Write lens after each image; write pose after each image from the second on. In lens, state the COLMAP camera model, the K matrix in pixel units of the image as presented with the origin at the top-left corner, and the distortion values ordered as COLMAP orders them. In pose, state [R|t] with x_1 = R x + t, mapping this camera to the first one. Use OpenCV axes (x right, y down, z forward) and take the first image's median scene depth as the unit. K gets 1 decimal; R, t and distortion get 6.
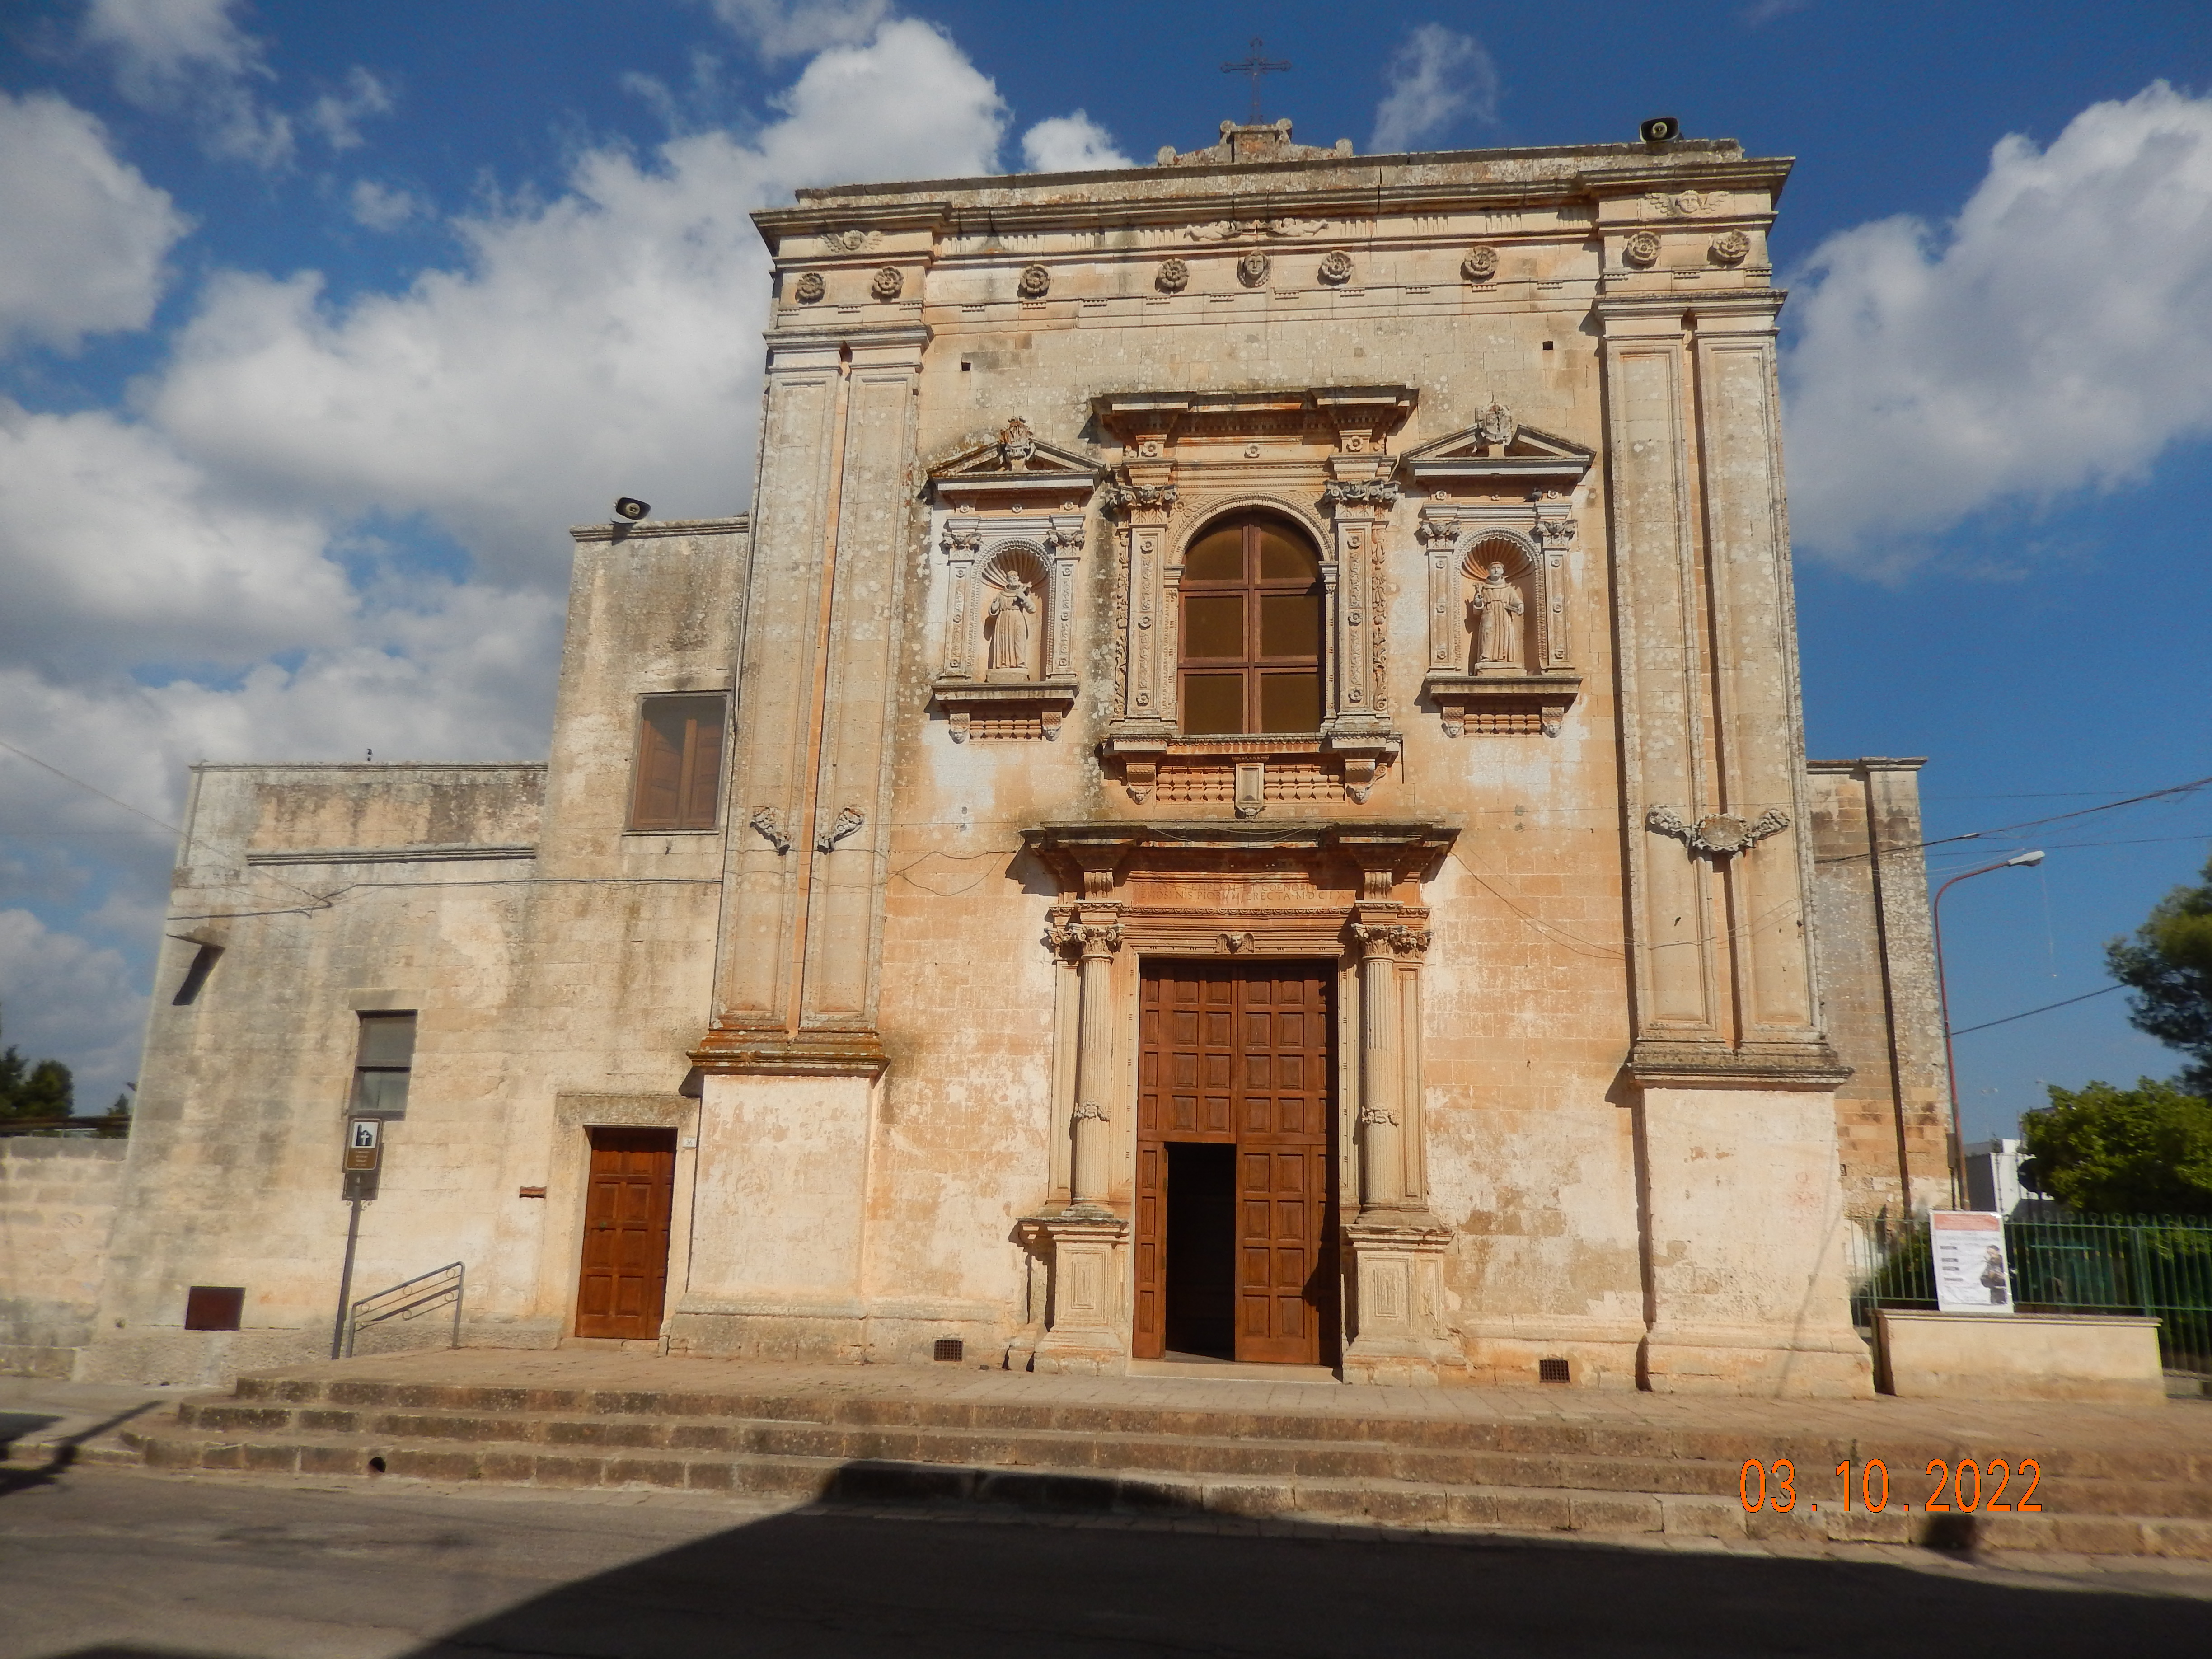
lens RADIAL K [[1622.5, 0, 1106.0], [0, 1622.5, 829.5], [0, 0, 1]] dist [0.007897, 0.002558]
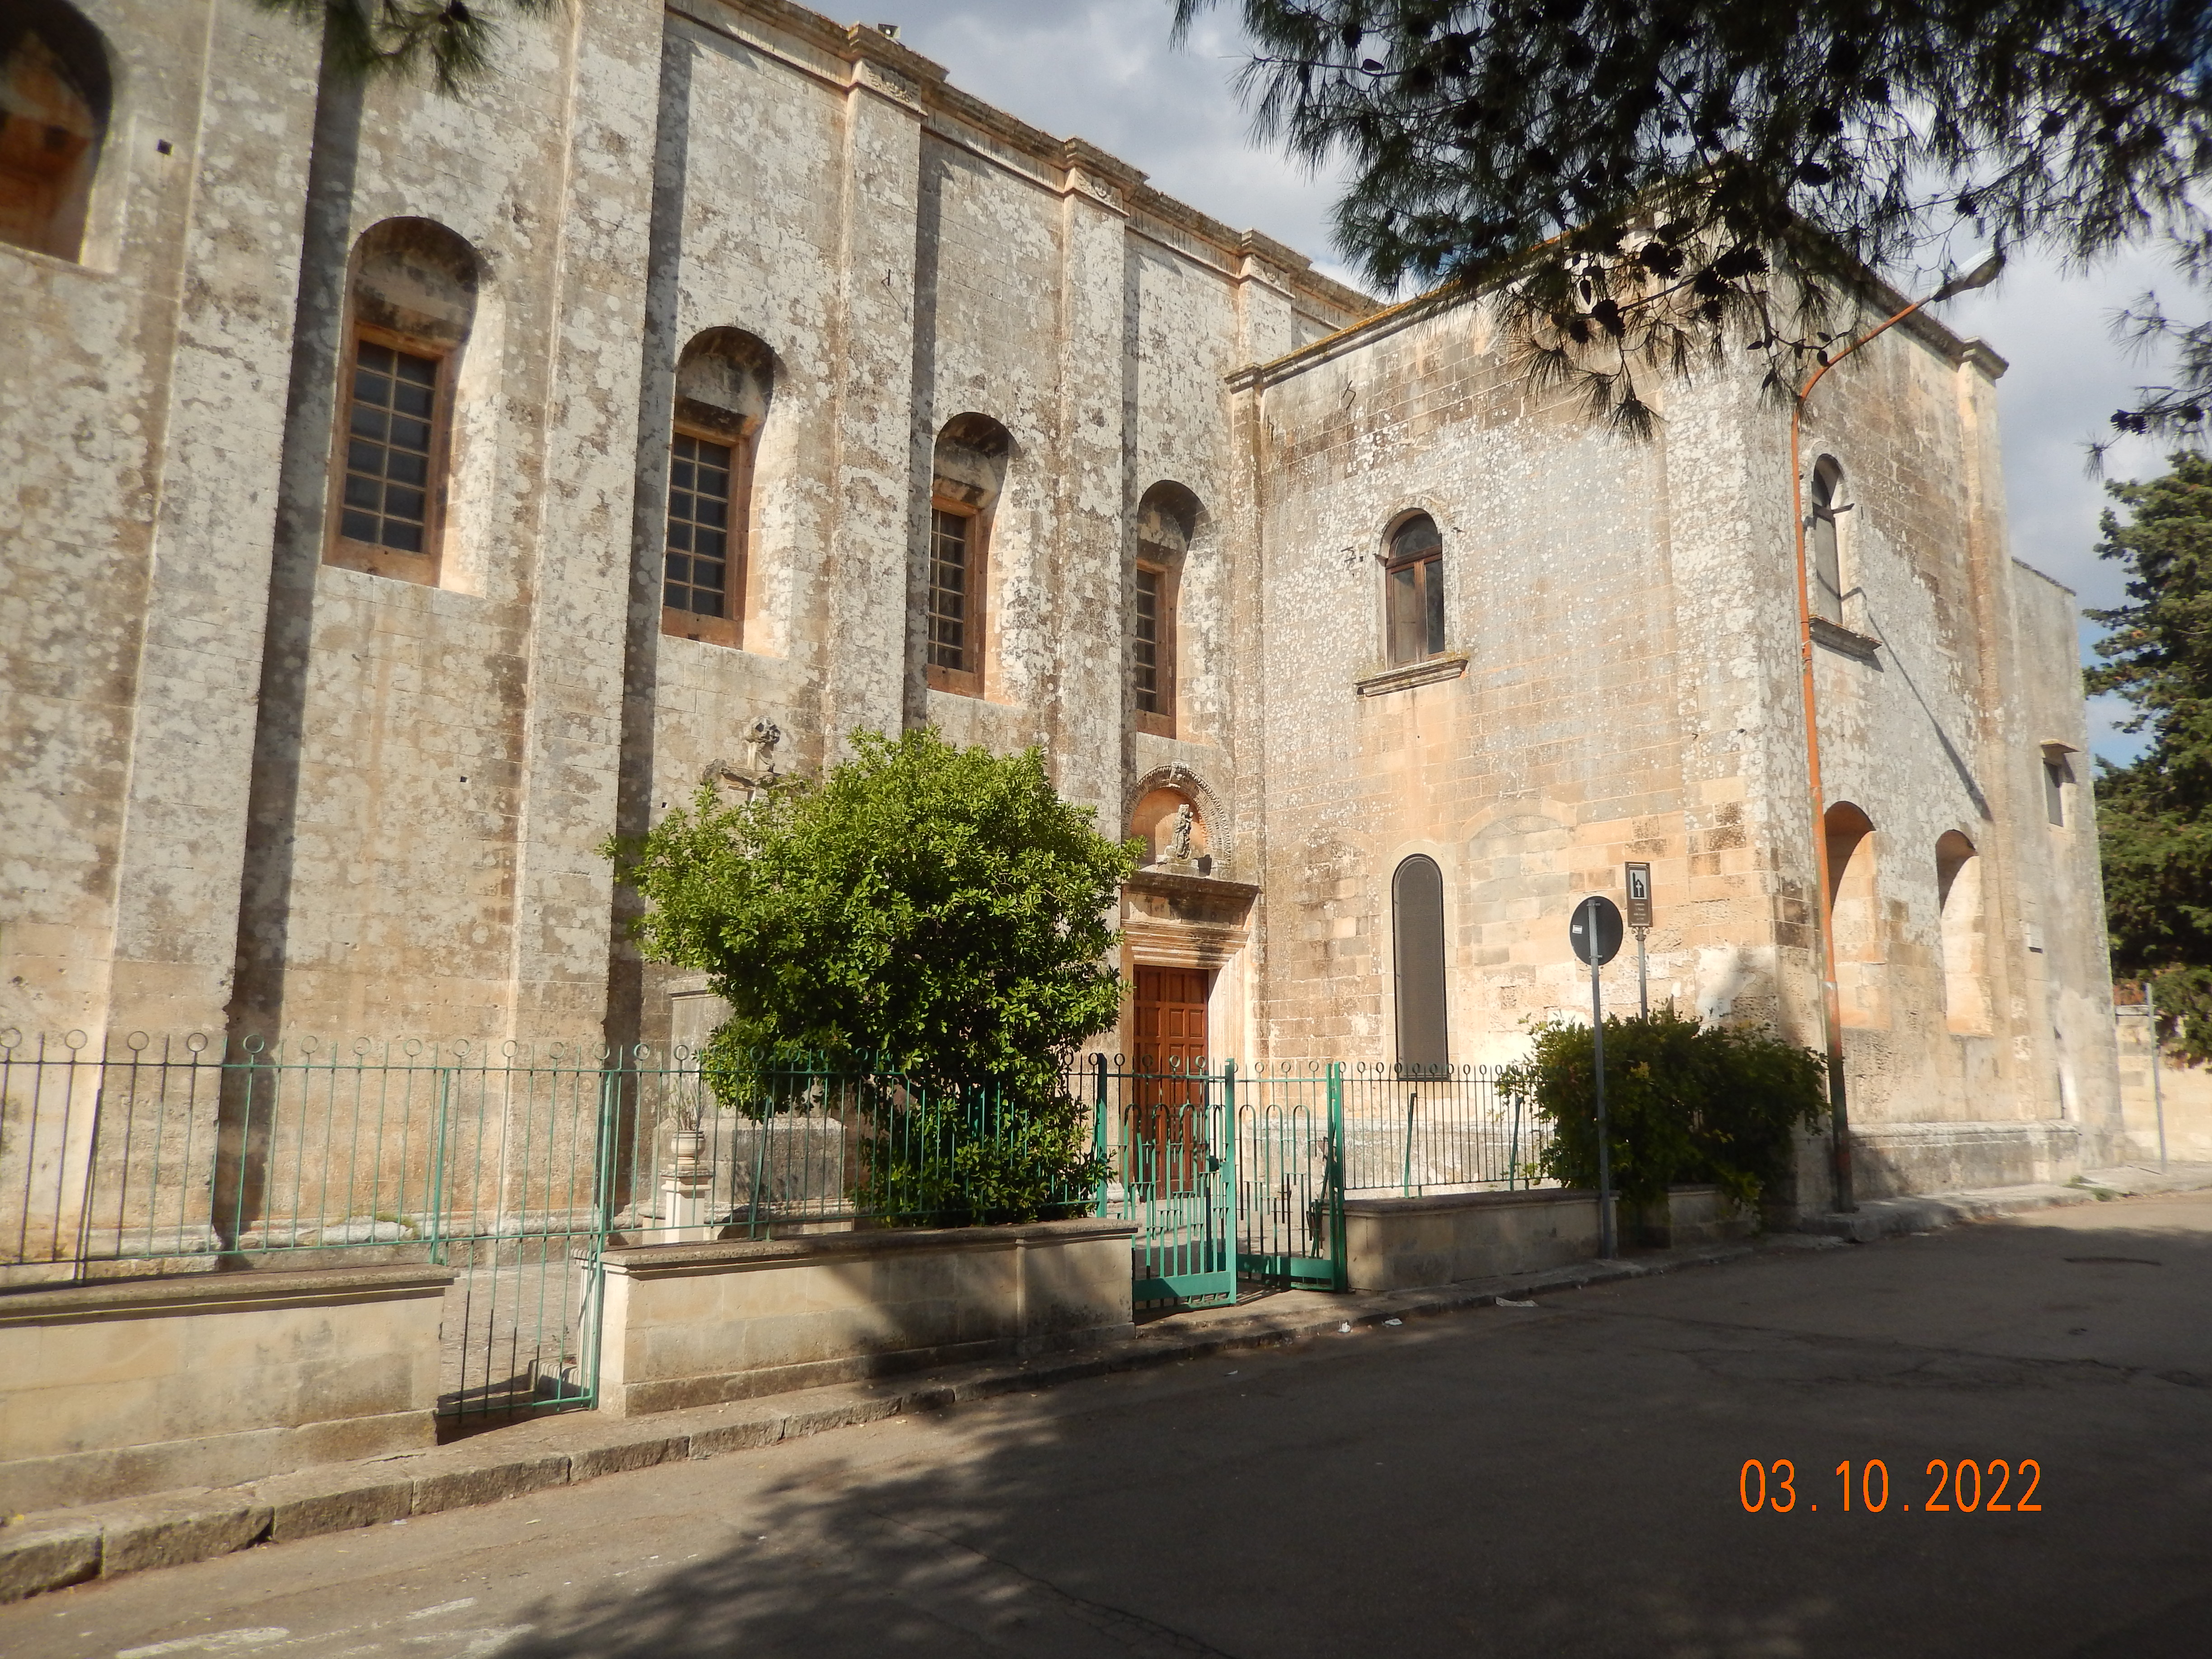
lens RADIAL K [[1646.9, 0, 1106.0], [0, 1646.9, 829.5], [0, 0, 1]] dist [0.010907, -0.000715]
pose [[0.748639, -0.138663, -0.648315, 1.180370], [0.194349, 0.980823, 0.014643, 0.217254], [0.633852, -0.136962, 0.761231, 0.787010]]
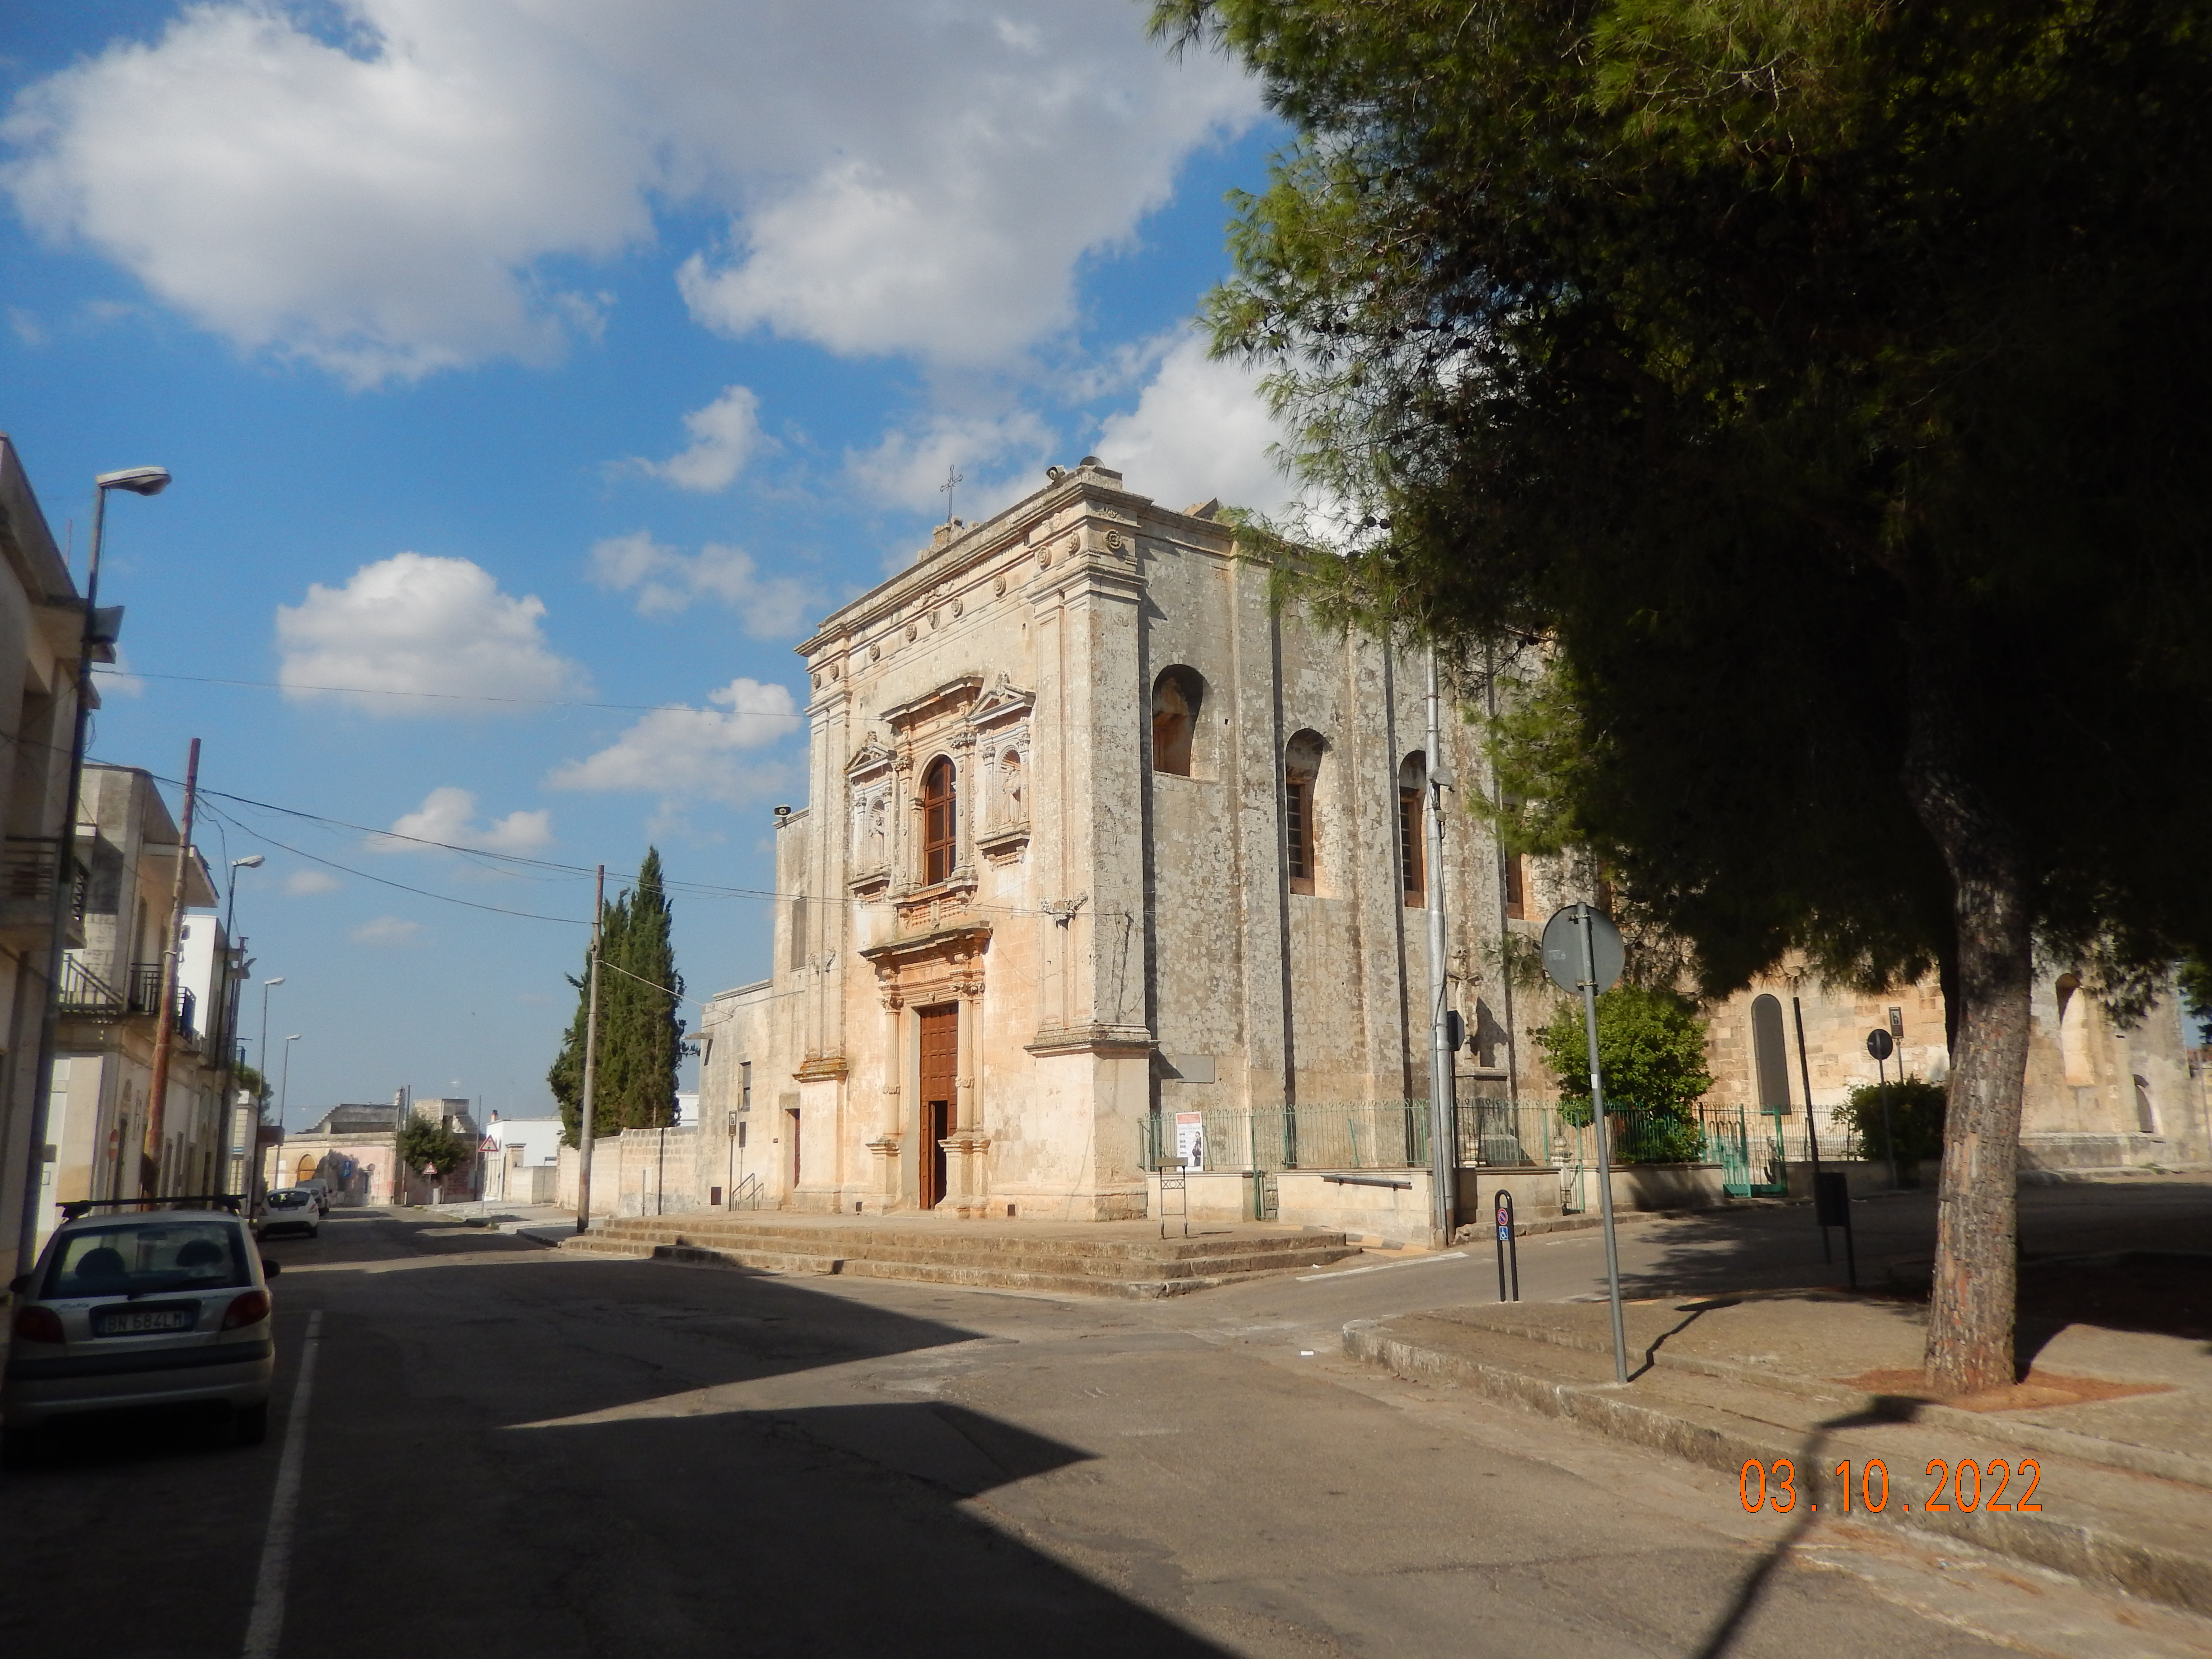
lens RADIAL K [[1646.9, 0, 1106.0], [0, 1646.9, 829.5], [0, 0, 1]] dist [0.010907, -0.000715]
pose [[0.672873, -0.183730, -0.716579, 1.561167], [0.224719, 0.973657, -0.038631, -0.002621], [0.704800, -0.135035, 0.696435, -0.180794]]
